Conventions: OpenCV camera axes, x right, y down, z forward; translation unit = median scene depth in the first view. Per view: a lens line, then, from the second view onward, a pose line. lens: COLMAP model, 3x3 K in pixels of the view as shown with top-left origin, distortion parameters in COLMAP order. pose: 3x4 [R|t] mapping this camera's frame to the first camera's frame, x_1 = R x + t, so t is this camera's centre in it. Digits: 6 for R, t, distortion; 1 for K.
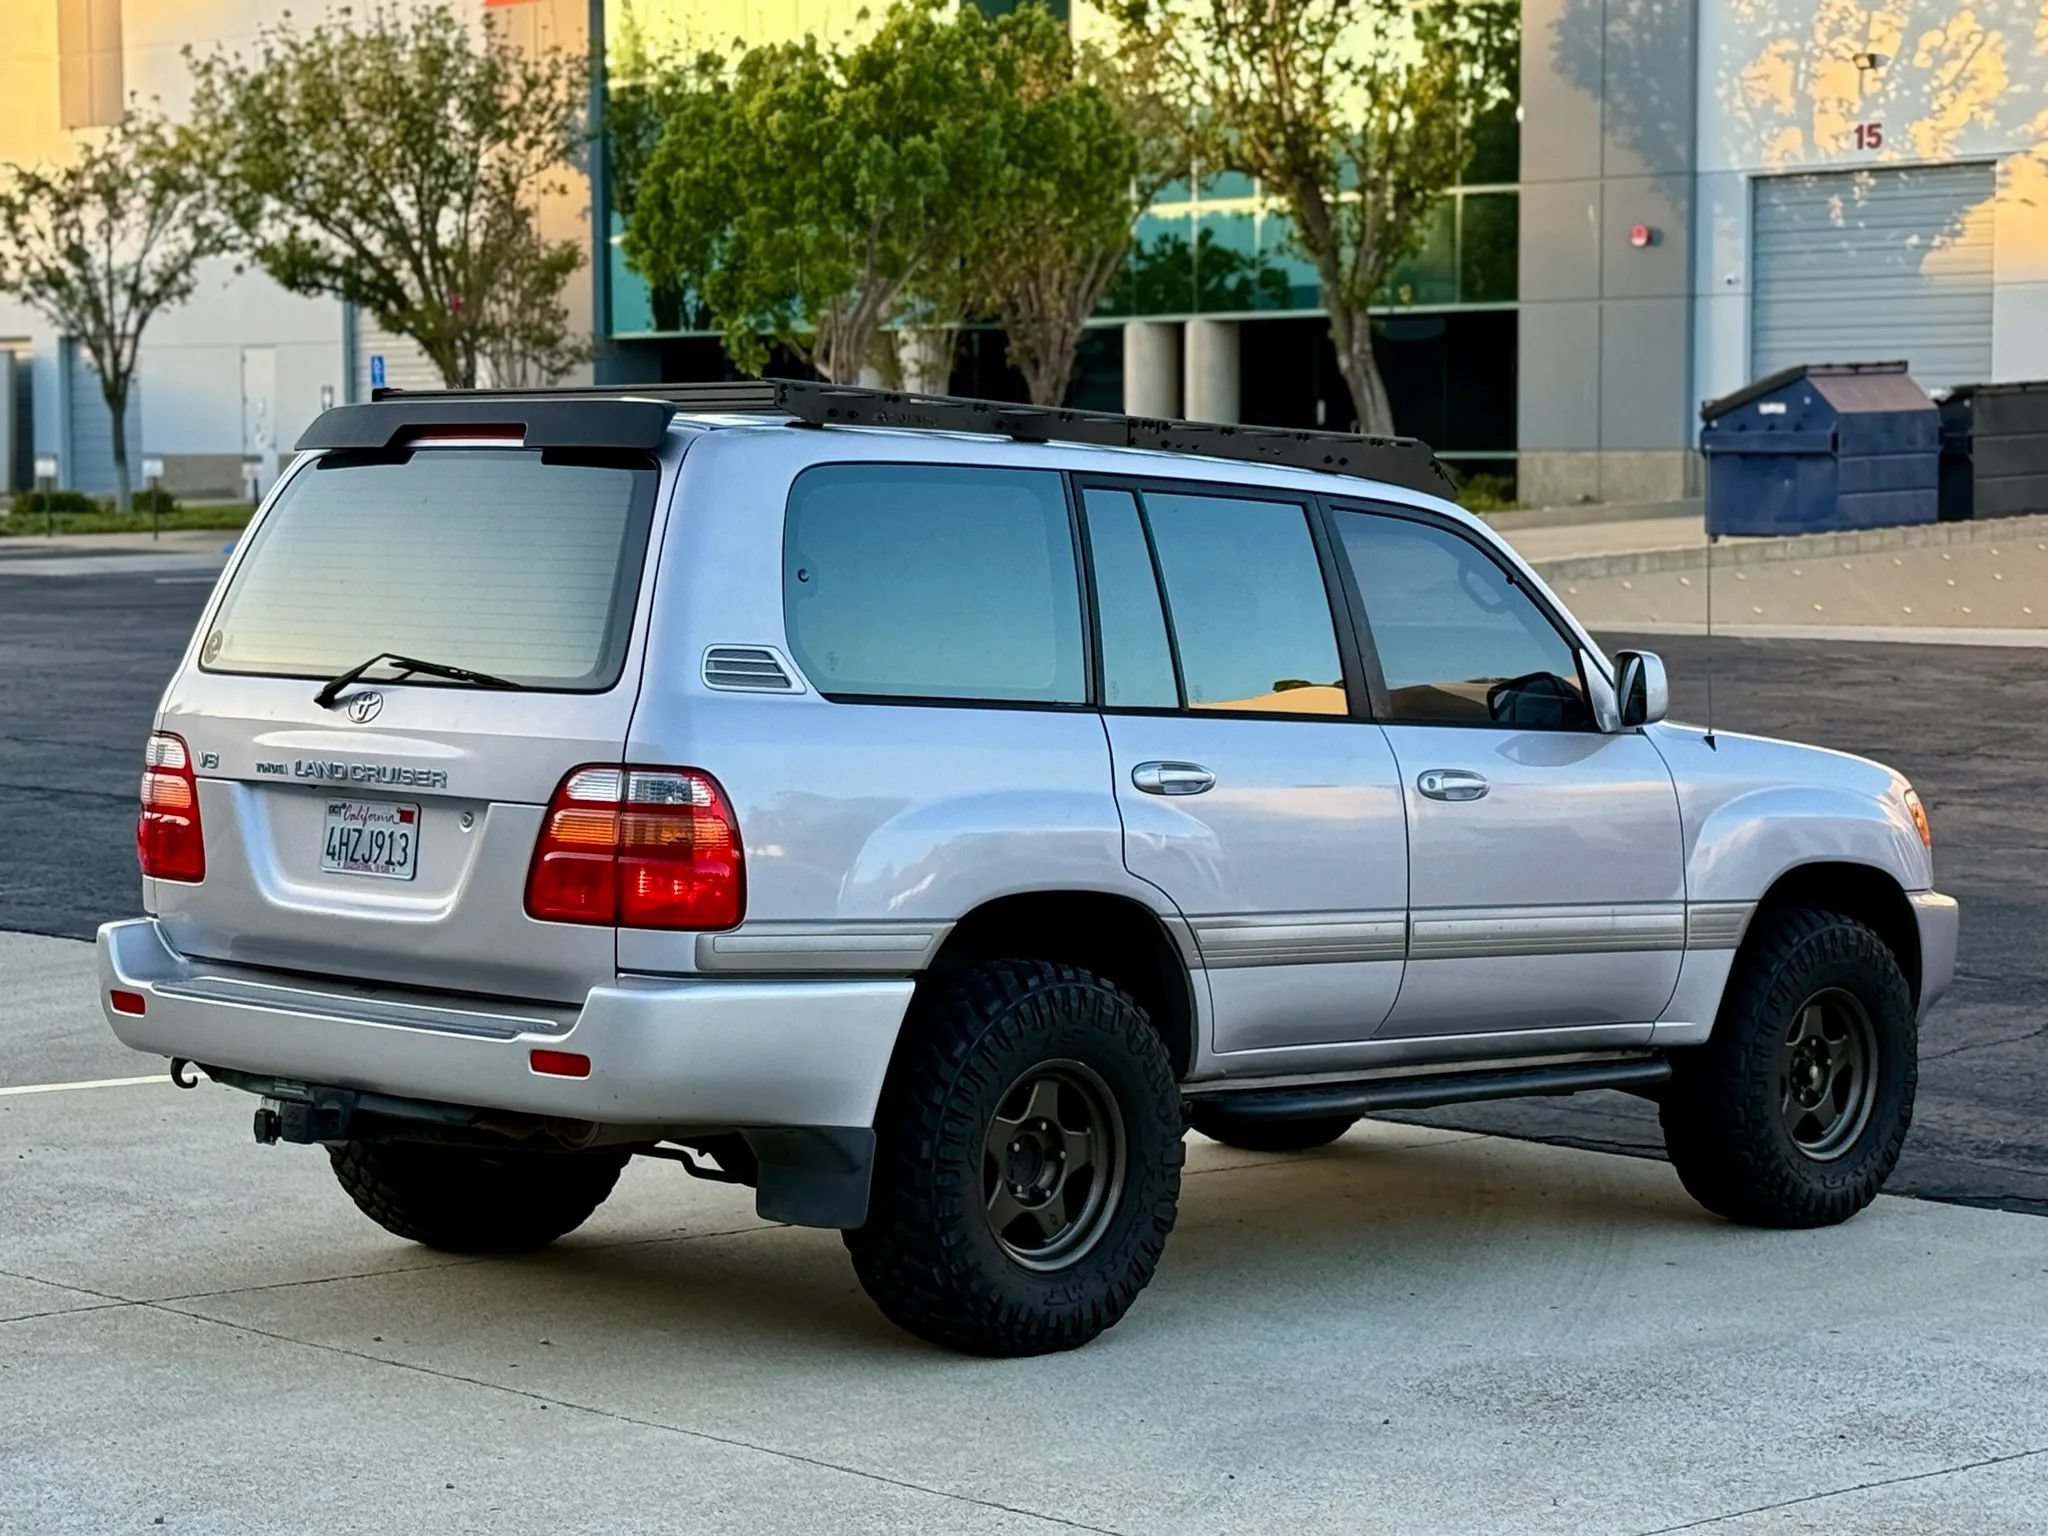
lens RADIAL K [[4336.7, 0, 1012.1], [0, 4336.7, 787.3], [0, 0, 1]] dist [0.135974, 0.000000]
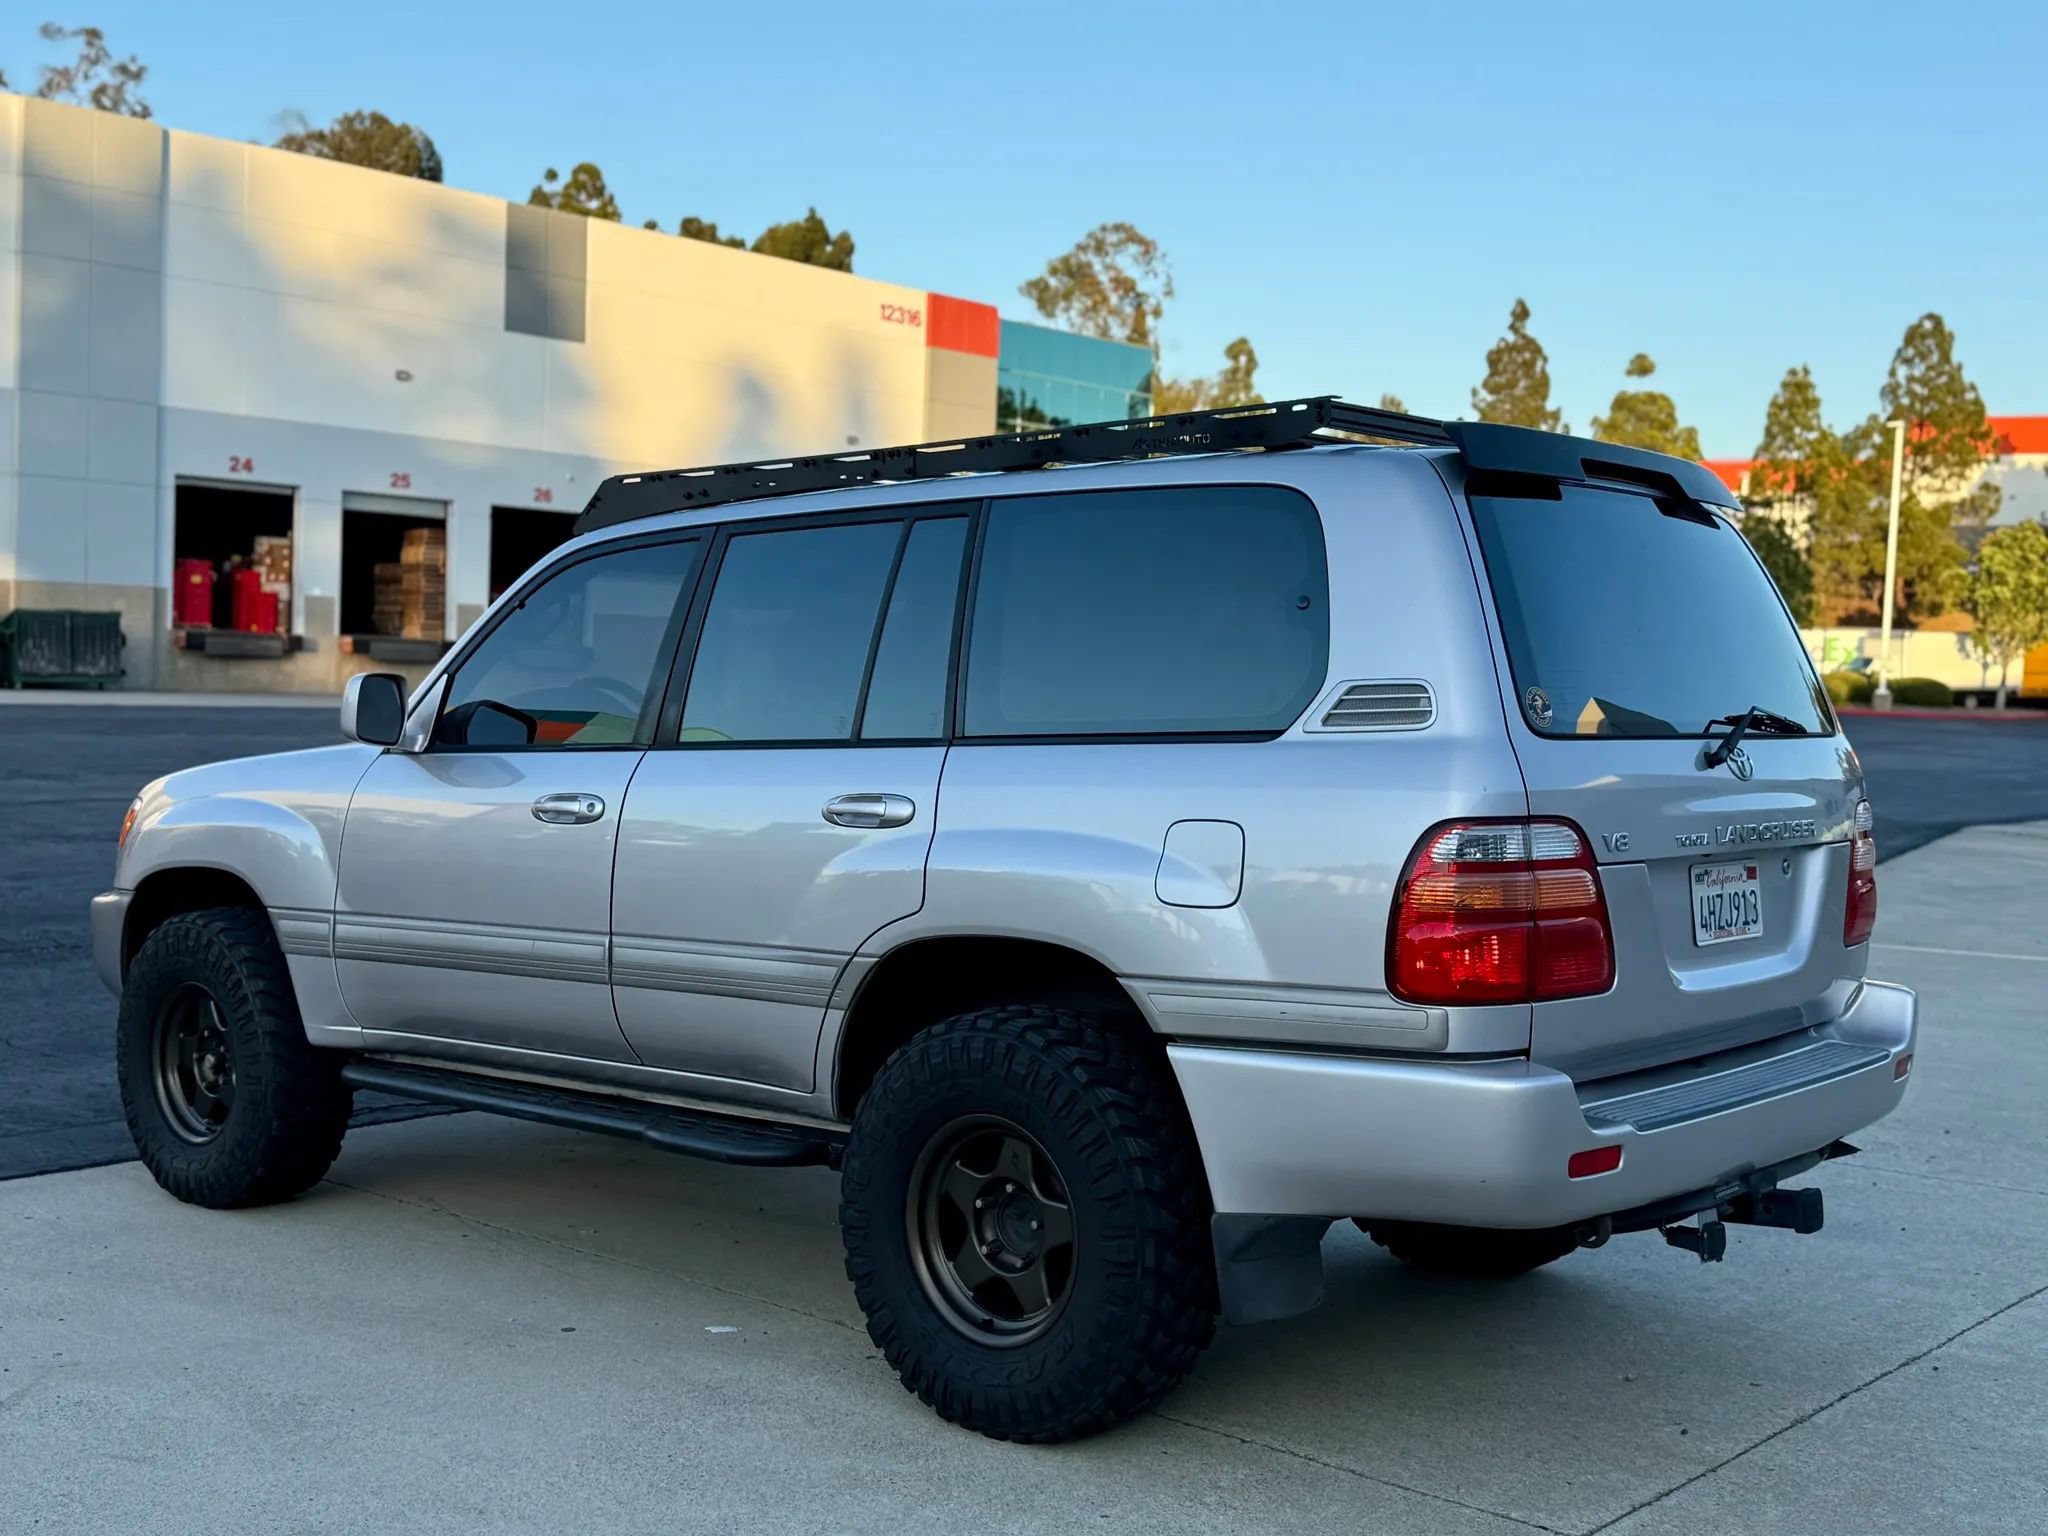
lens RADIAL K [[2264.3, 0, 1030.0], [0, 2264.3, 776.2], [0, 0, 1]] dist [0.110371, 0.000000]
pose [[-0.058924, -0.056149, 0.996682, -0.572800], [0.033863, 0.997730, 0.058210, -0.044964], [-0.997688, 0.037181, -0.056888, 1.064145]]
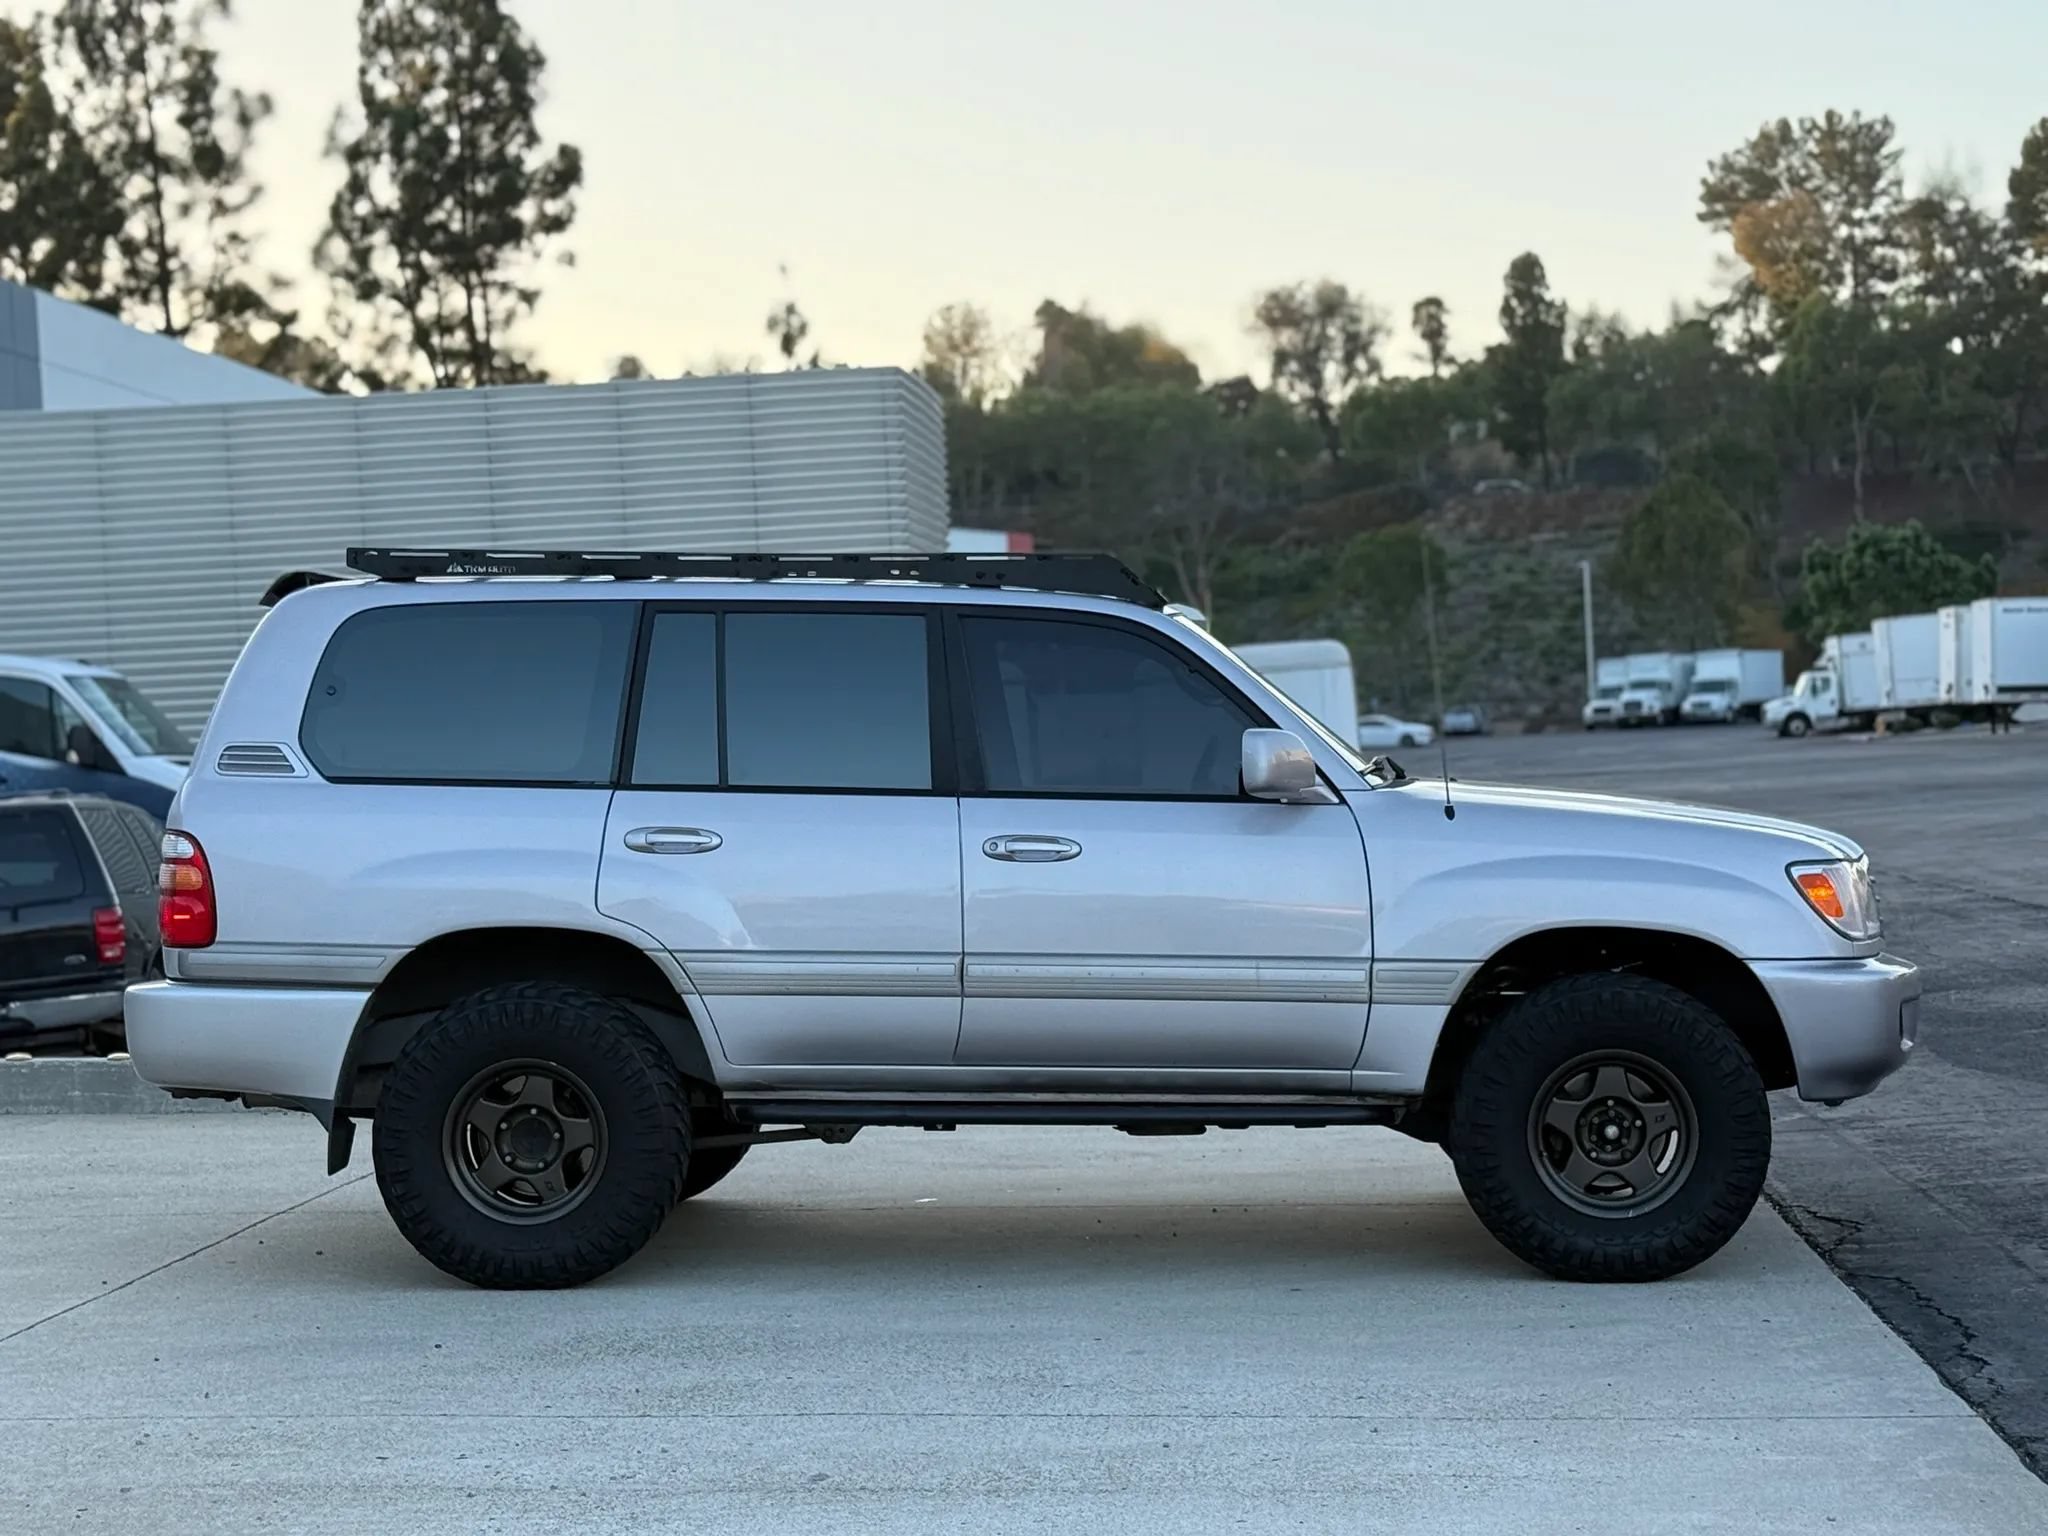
lens RADIAL K [[3619.3, 0, 1025.0], [0, 3619.3, 760.6], [0, 0, 1]] dist [0.141379, 0.000000]
pose [[0.655569, -0.029504, -0.754559, 0.838819], [-0.009309, 0.998845, -0.047144, 0.021807], [0.755078, 0.037931, 0.654537, 0.369381]]
